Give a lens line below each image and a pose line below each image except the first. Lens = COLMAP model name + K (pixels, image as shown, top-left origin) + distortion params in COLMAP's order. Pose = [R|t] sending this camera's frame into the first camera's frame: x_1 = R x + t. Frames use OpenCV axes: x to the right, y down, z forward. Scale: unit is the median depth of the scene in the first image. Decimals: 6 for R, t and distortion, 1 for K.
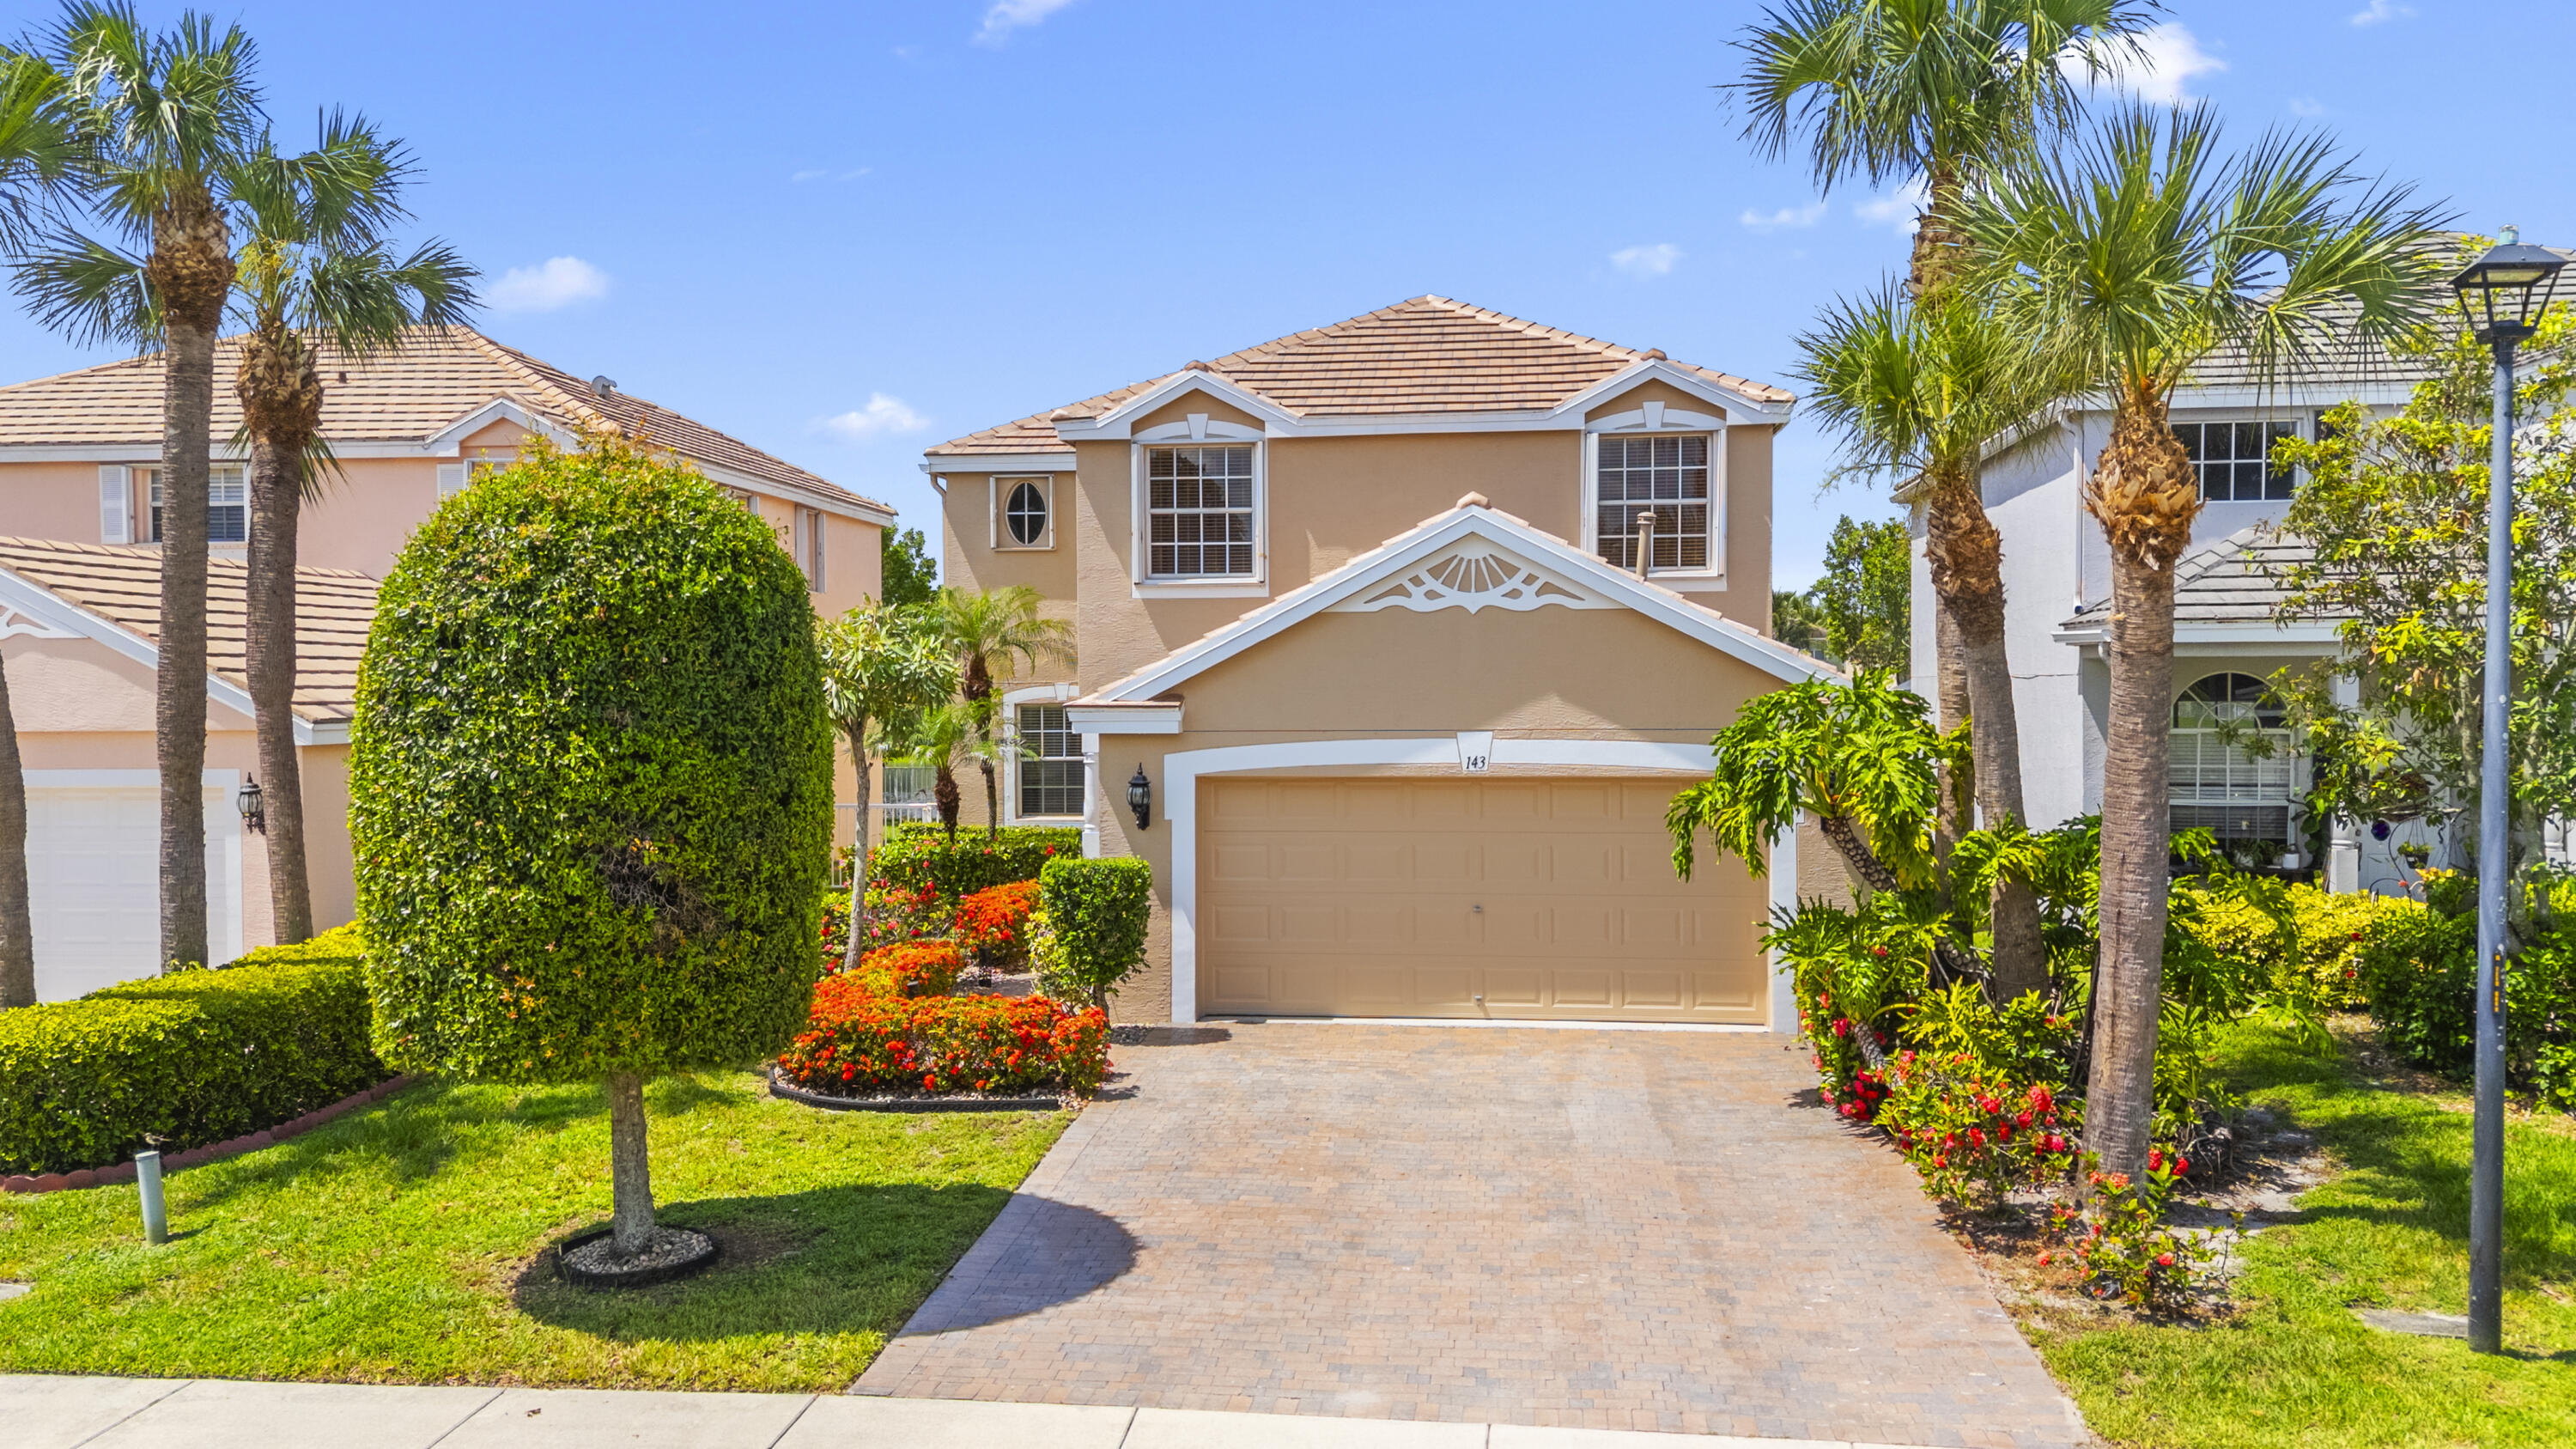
lens RADIAL K [[1875.2, 0, 1288.0], [0, 1875.2, 724.5], [0, 0, 1]] dist [0.042979, -0.005624]
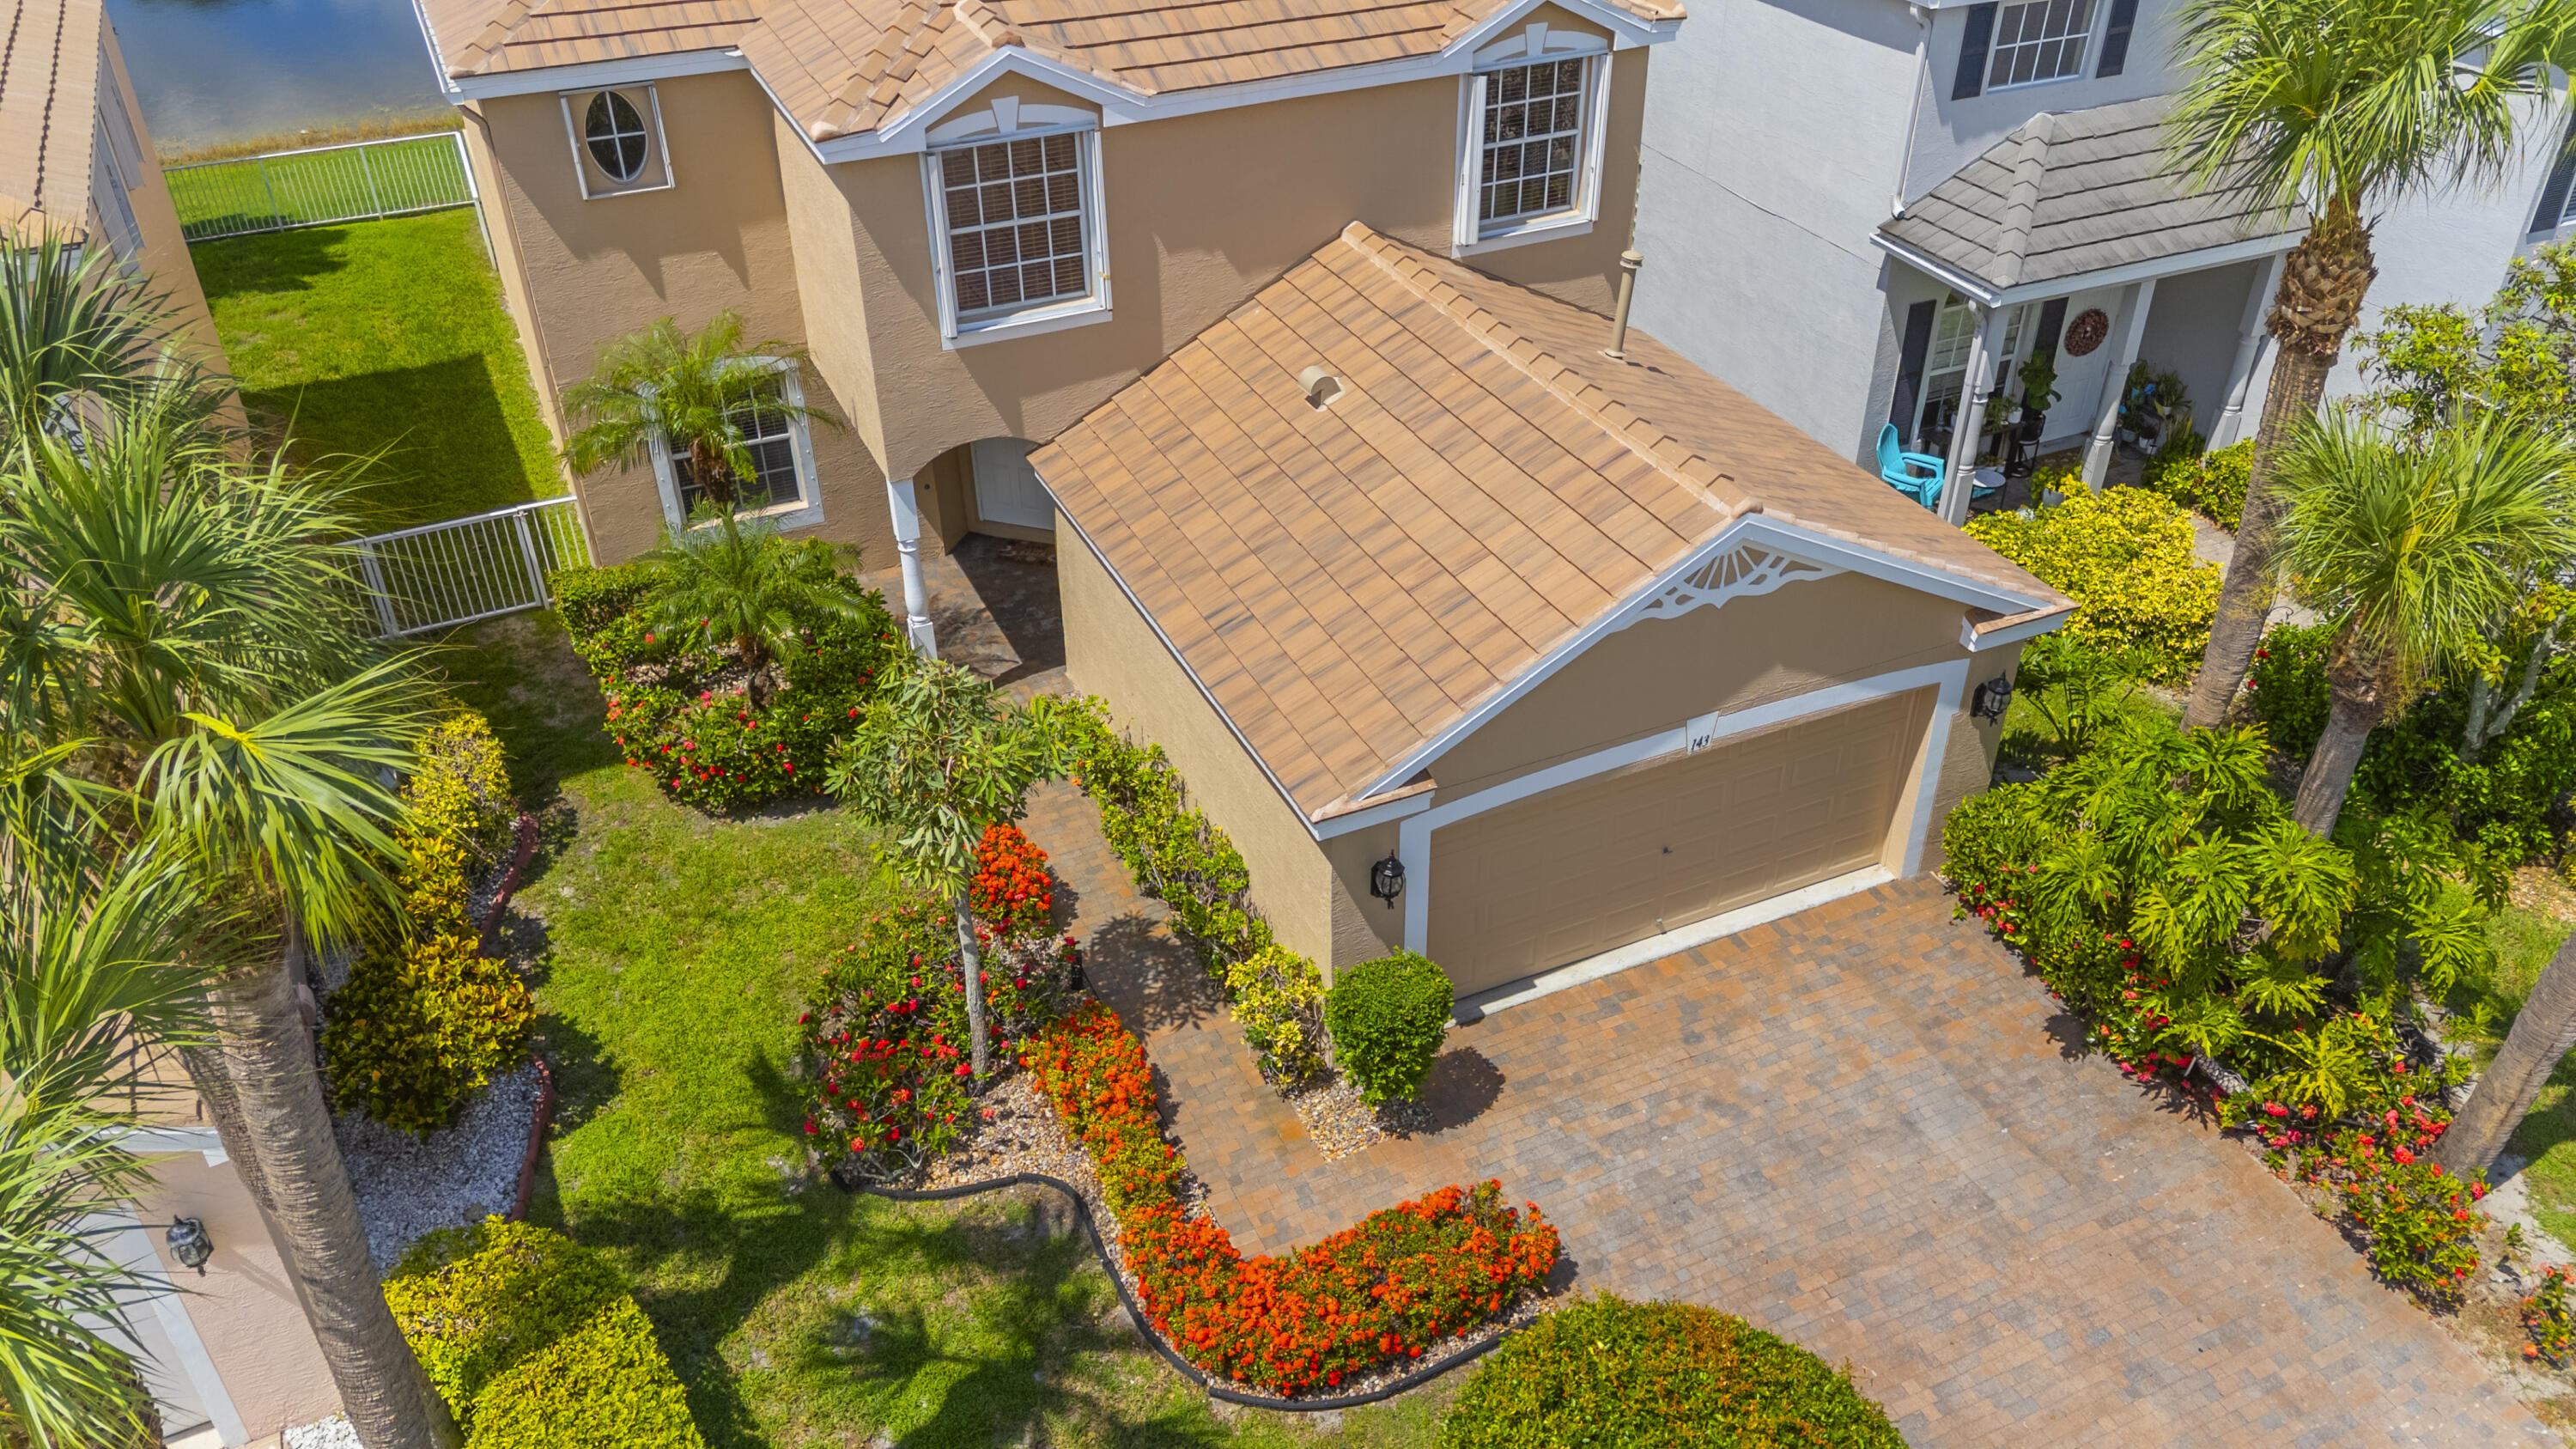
lens RADIAL K [[1887.0, 0, 1288.0], [0, 1887.0, 724.5], [0, 0, 1]] dist [0.023625, -0.005289]
pose [[0.857369, -0.293479, 0.422833, -0.647135], [0.021904, 0.841571, 0.539701, -0.684635], [-0.514235, -0.453462, 0.727966, 0.574189]]
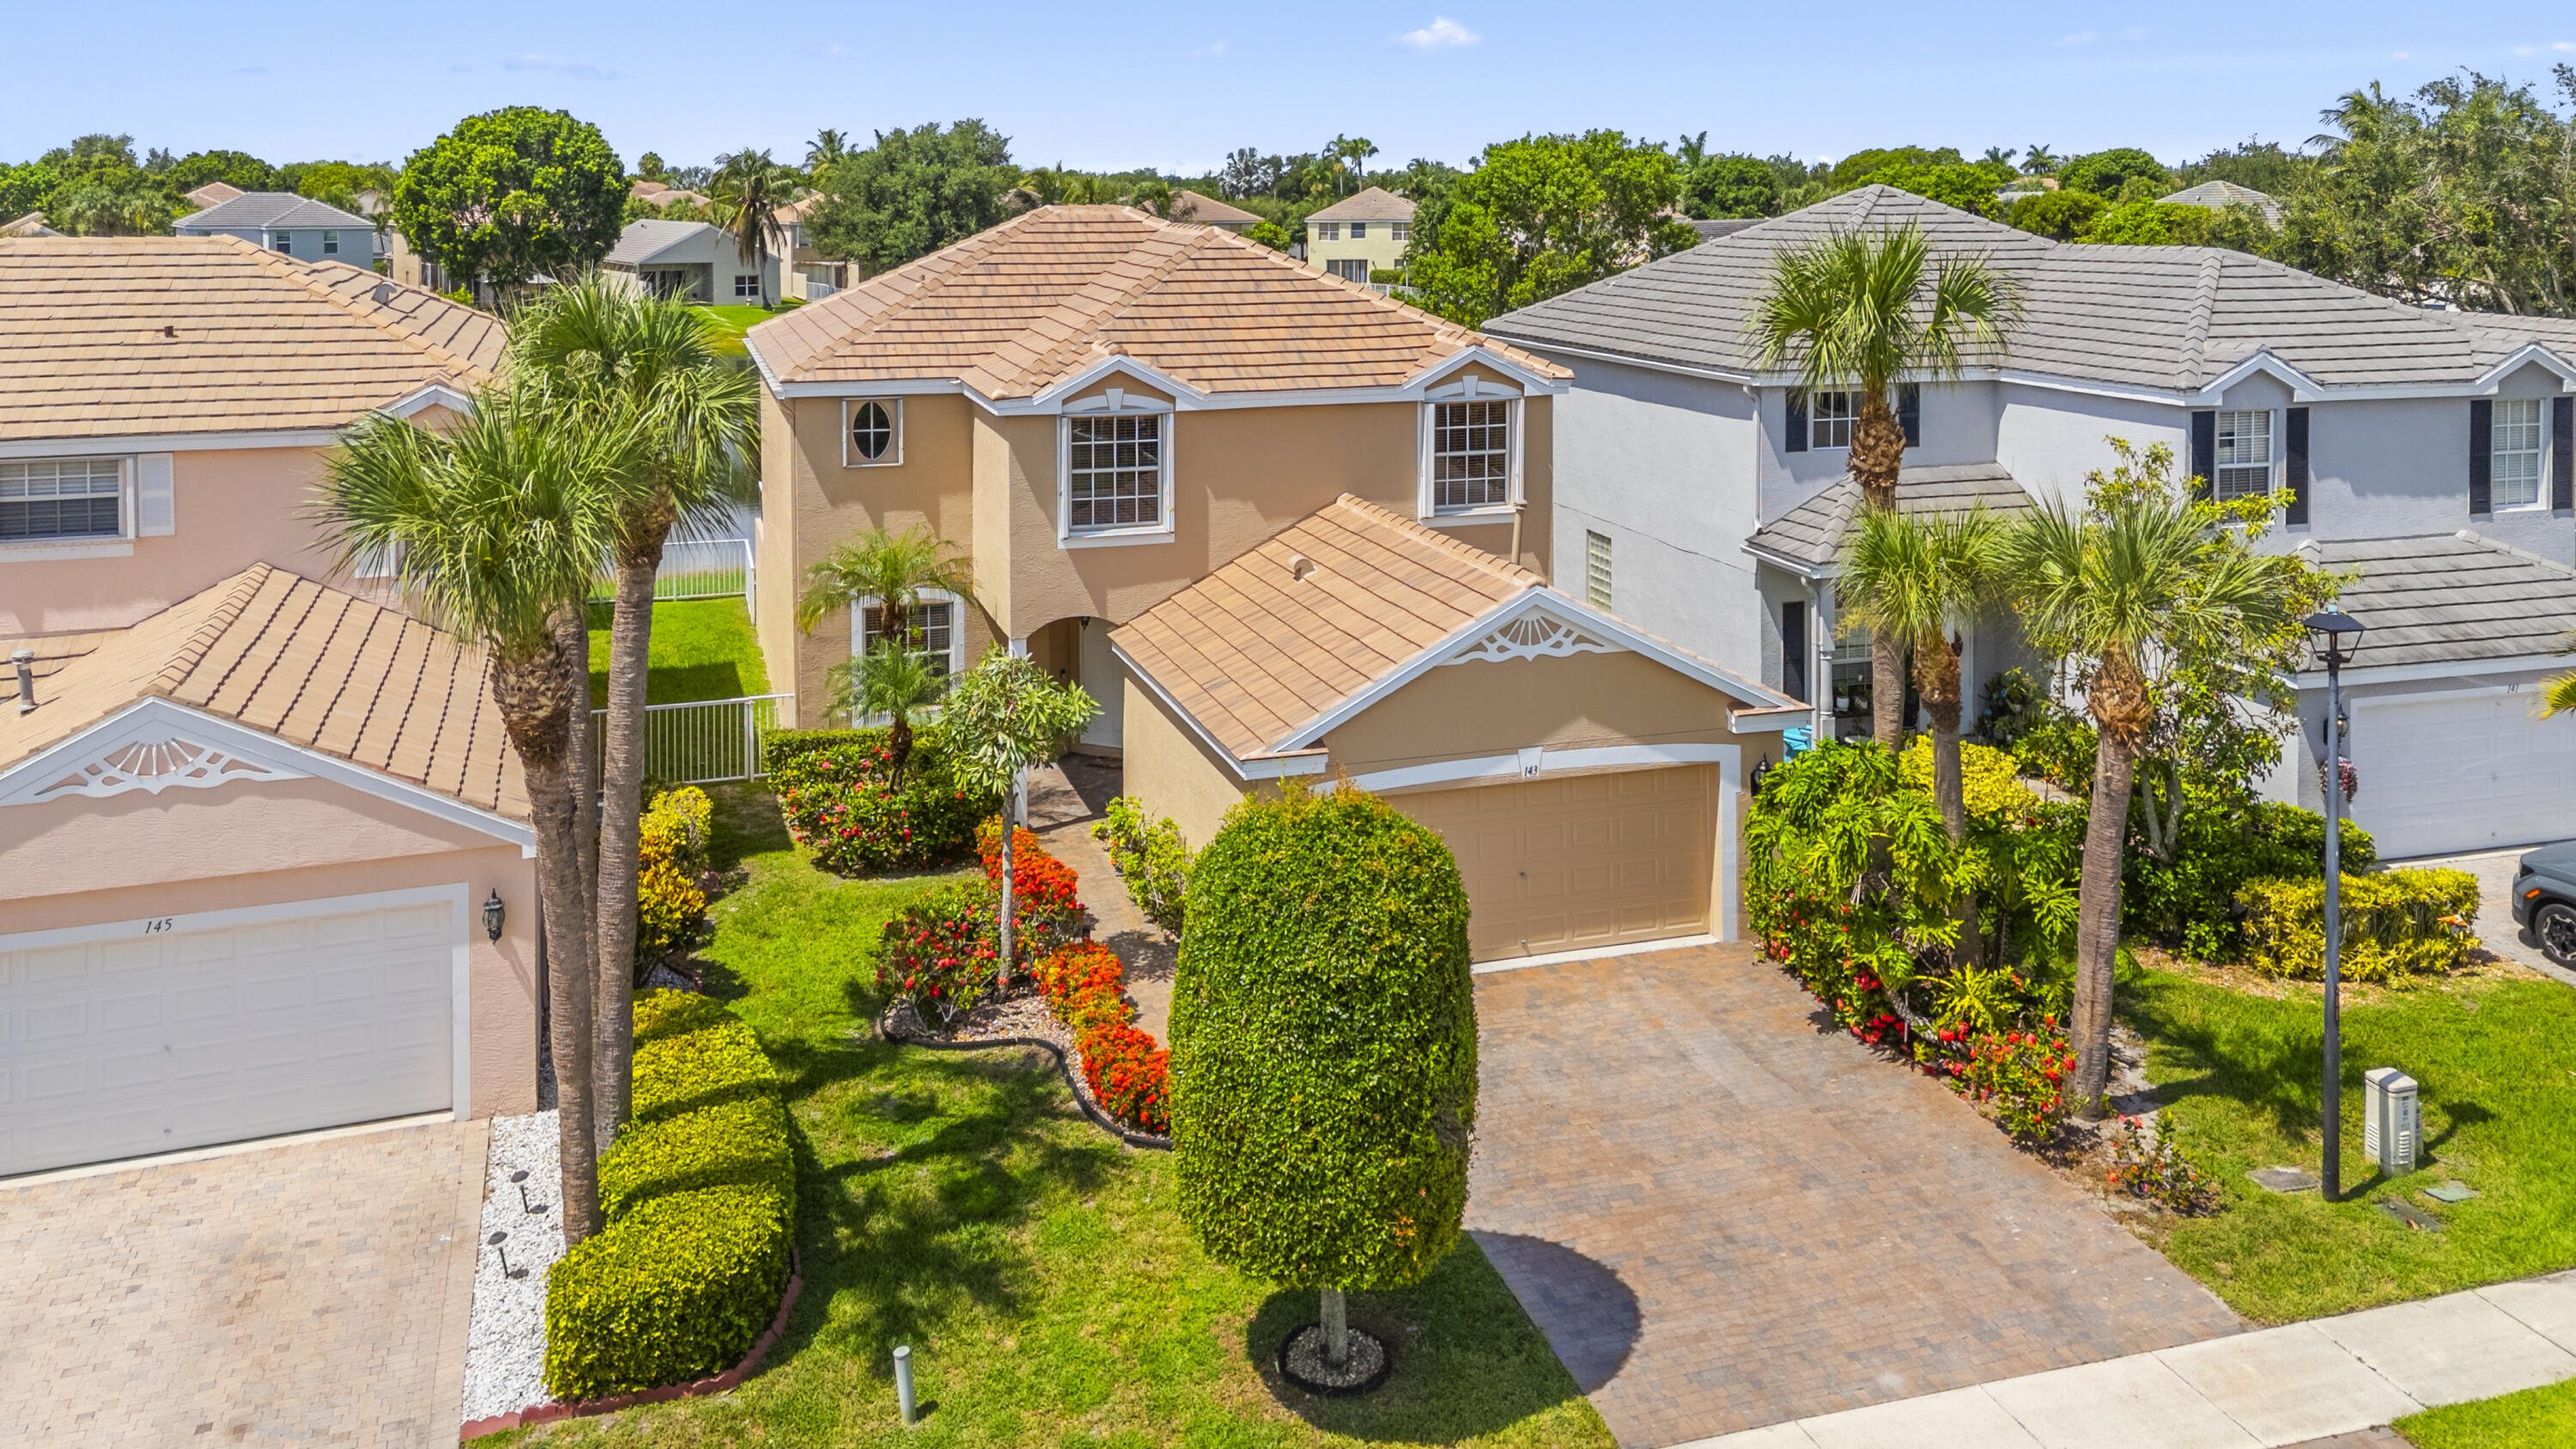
lens RADIAL K [[1958.6, 0, 1275.2], [0, 1958.6, 296.0], [0, 0, 1]] dist [0.065708, -0.039852]
pose [[0.914637, -0.019864, 0.403787, -0.858461], [0.011314, 0.999659, 0.023552, -0.483065], [-0.404117, -0.016973, 0.914550, -0.285743]]
